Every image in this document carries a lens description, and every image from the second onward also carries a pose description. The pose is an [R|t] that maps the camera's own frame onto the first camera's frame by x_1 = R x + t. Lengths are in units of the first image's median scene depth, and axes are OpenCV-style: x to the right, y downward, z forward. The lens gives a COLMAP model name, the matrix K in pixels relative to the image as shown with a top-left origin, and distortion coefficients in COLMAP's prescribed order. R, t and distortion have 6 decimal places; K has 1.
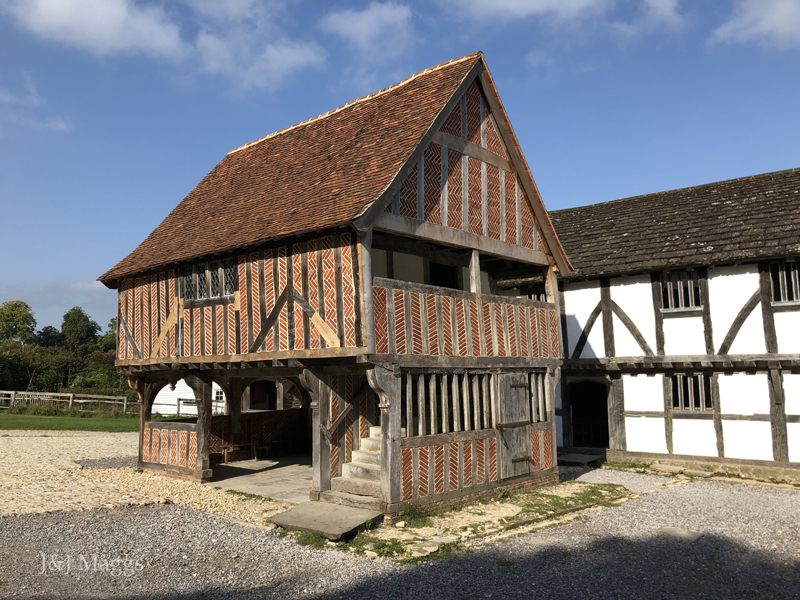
lens RADIAL K [[669.0, 0, 399.9], [0, 669.0, 299.7], [0, 0, 1]] dist [0.025681, 0.011622]
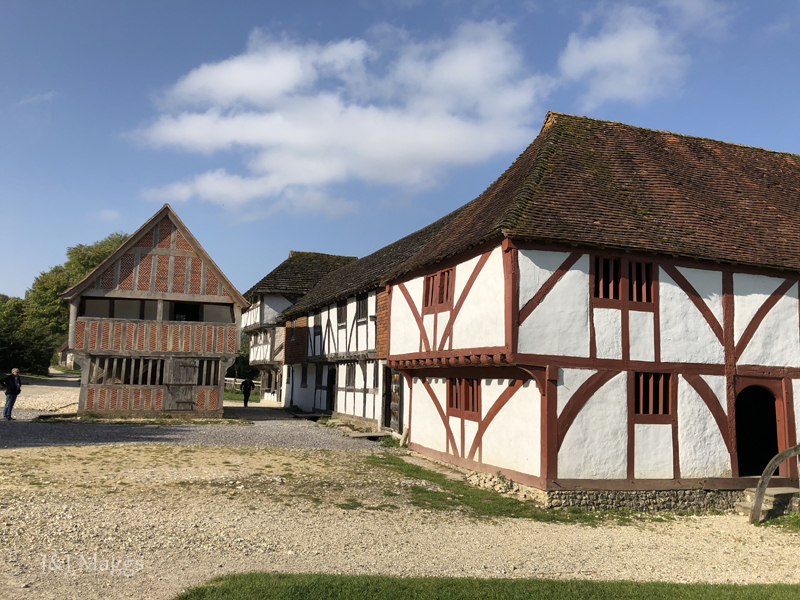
lens RADIAL K [[669.0, 0, 400.8], [0, 669.0, 299.5], [0, 0, 1]] dist [0.025681, 0.011622]
pose [[0.868686, -0.036807, -0.493993, 1.783328], [0.033555, 0.999317, -0.015453, -0.018122], [0.494225, -0.003152, 0.869328, -0.444784]]
